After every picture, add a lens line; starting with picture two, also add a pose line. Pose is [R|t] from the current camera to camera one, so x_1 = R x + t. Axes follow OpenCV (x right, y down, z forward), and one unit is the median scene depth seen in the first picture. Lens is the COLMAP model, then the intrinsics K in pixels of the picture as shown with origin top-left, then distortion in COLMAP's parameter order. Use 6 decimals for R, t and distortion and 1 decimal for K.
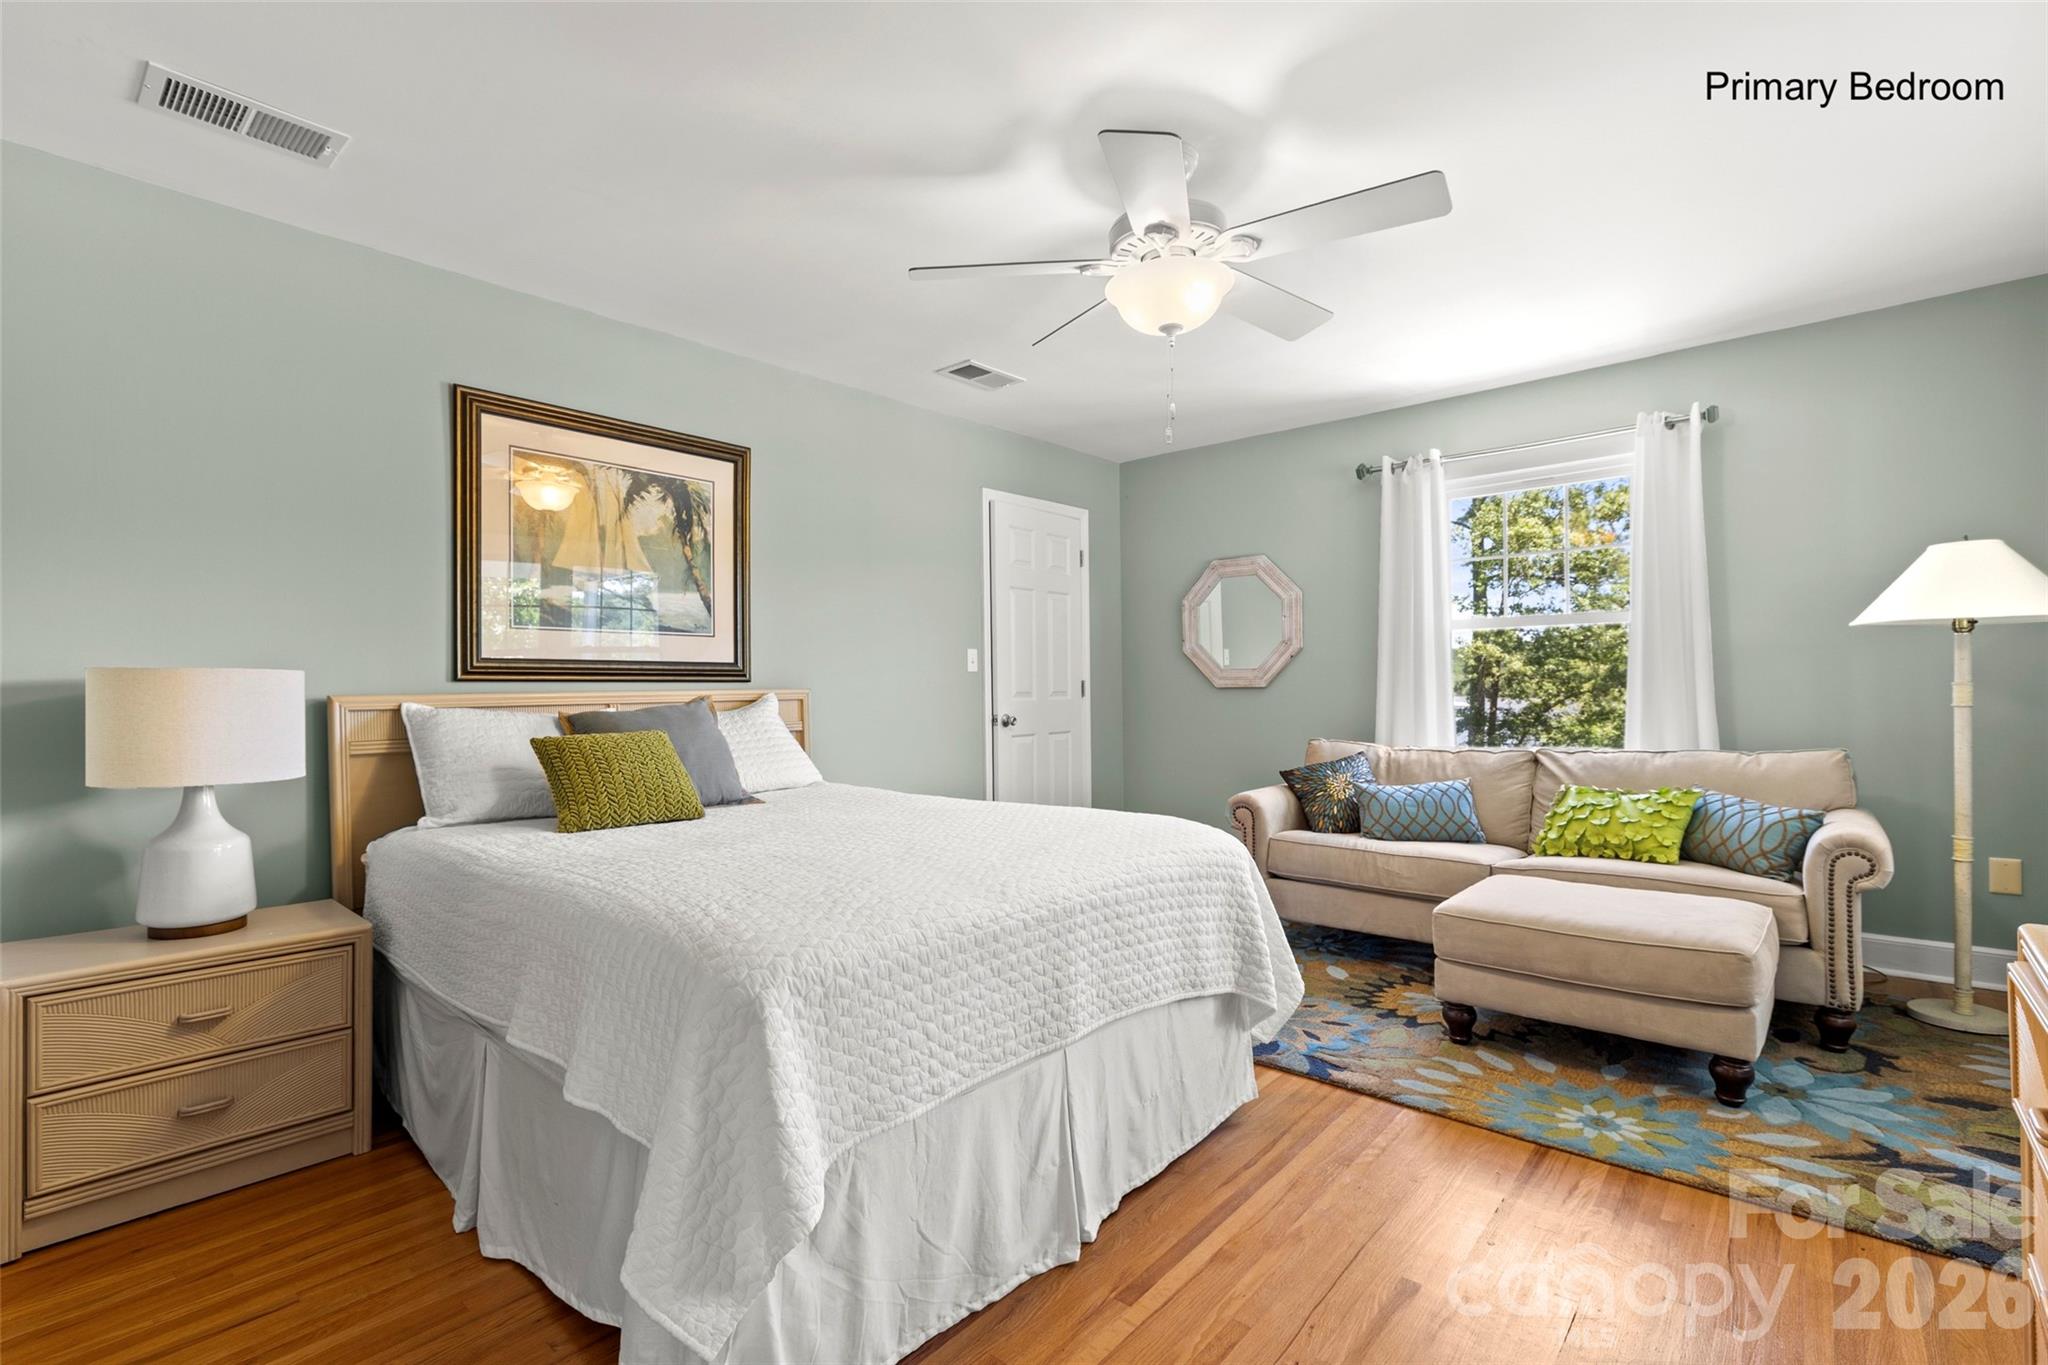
lens RADIAL K [[929.9, 0, 1023.7], [0, 929.9, 680.5], [0, 0, 1]] dist [-0.011241, 0.001626]
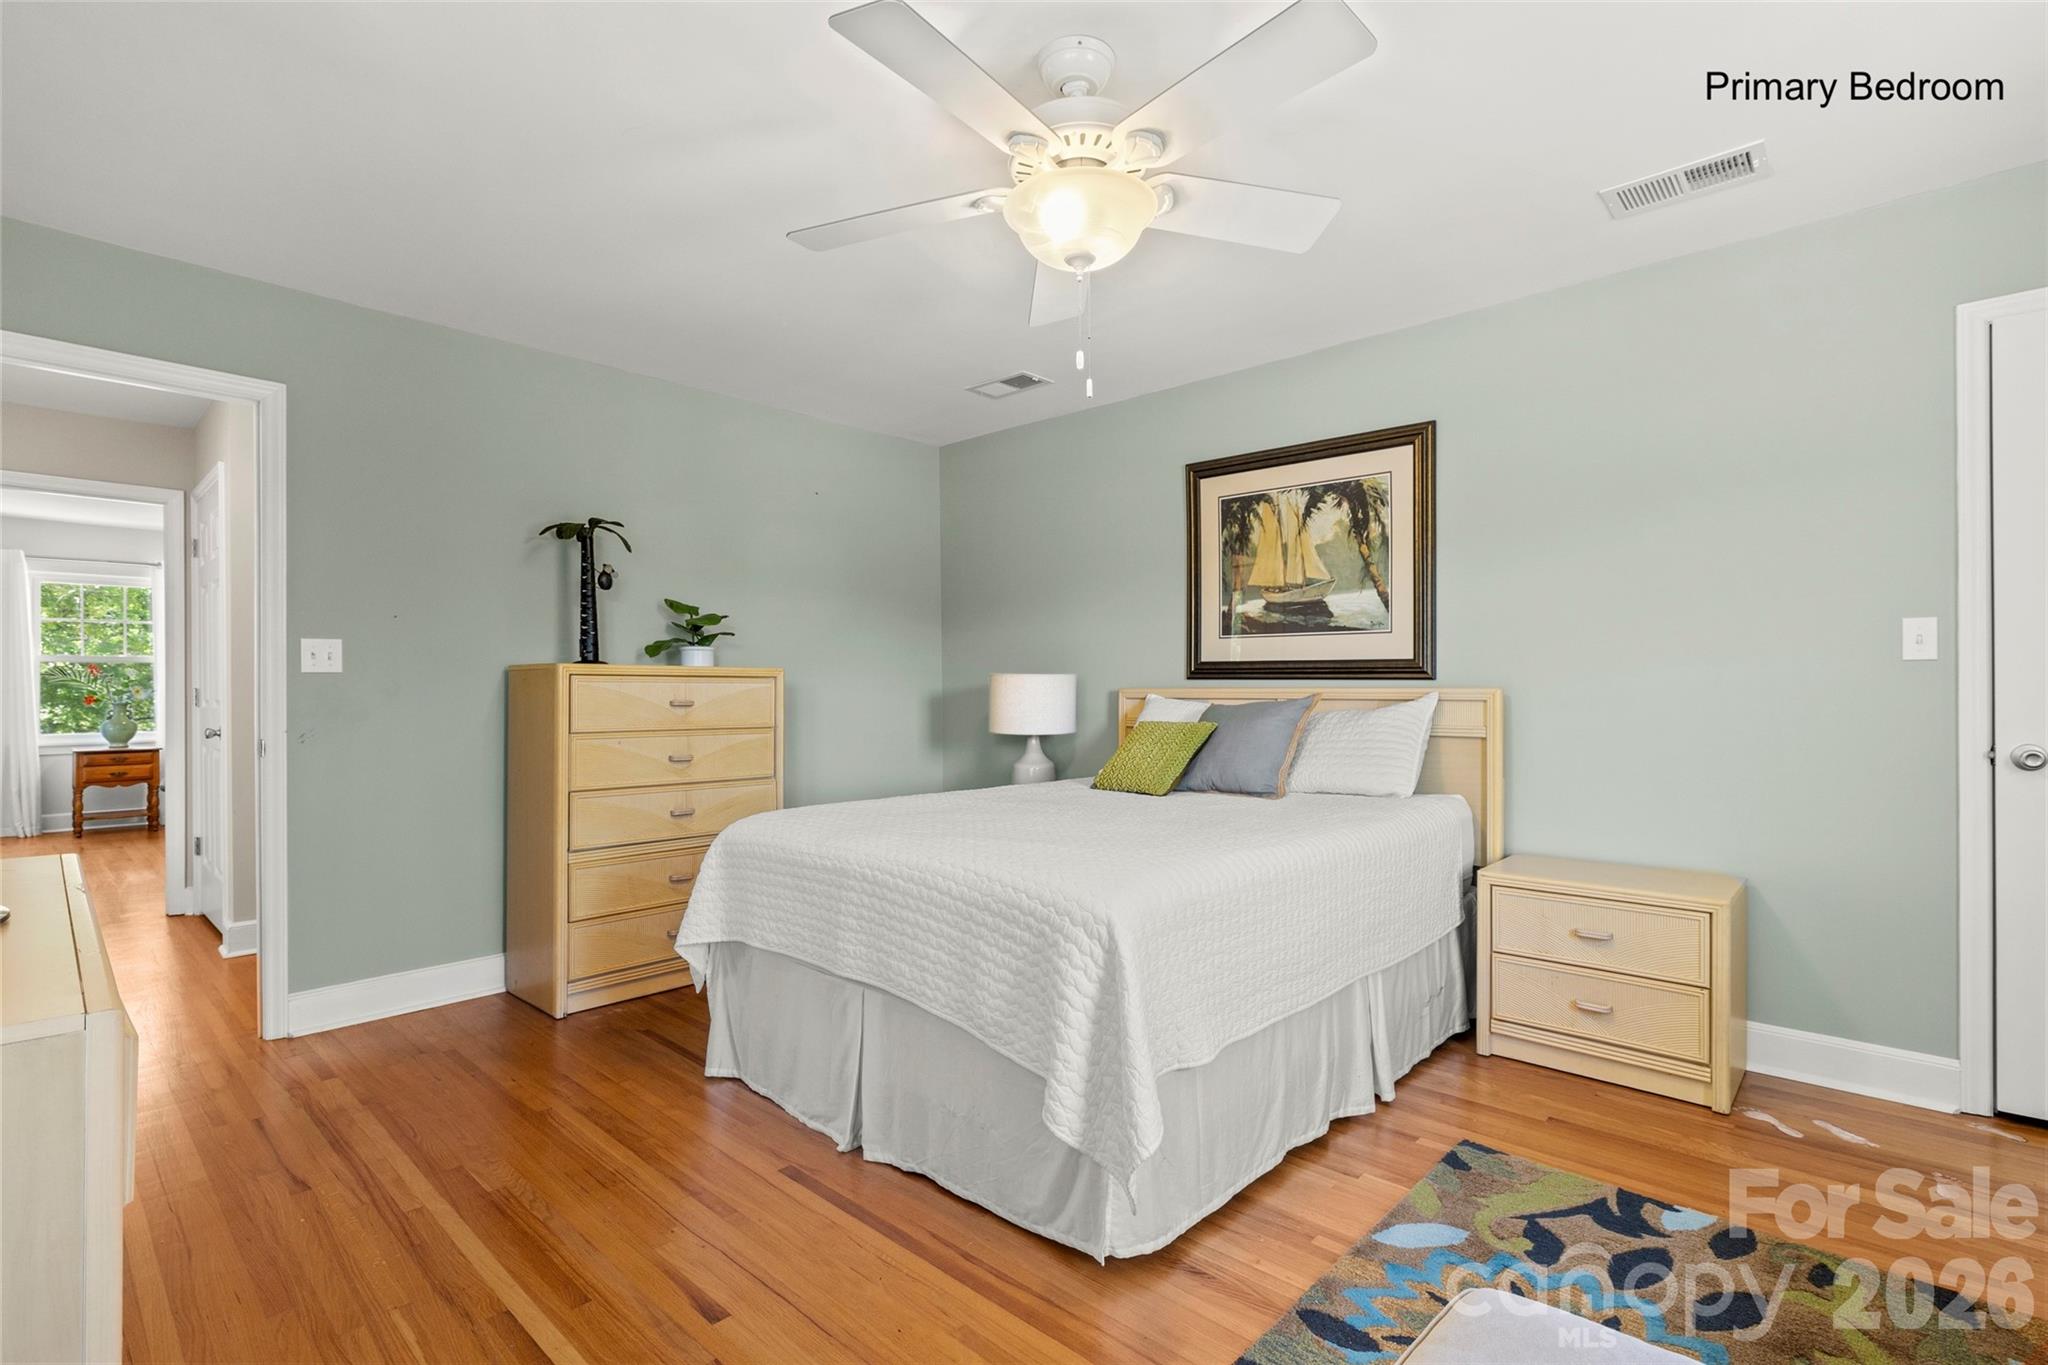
lens RADIAL K [[958.0, 0, 1027.8], [0, 958.0, 684.1], [0, 0, 1]] dist [-0.009771, 0.002319]
pose [[-0.036806, 0.010926, -0.999263, 0.686160], [0.007396, 0.999916, 0.010661, -0.007289], [0.999295, -0.006998, -0.036883, 0.673756]]
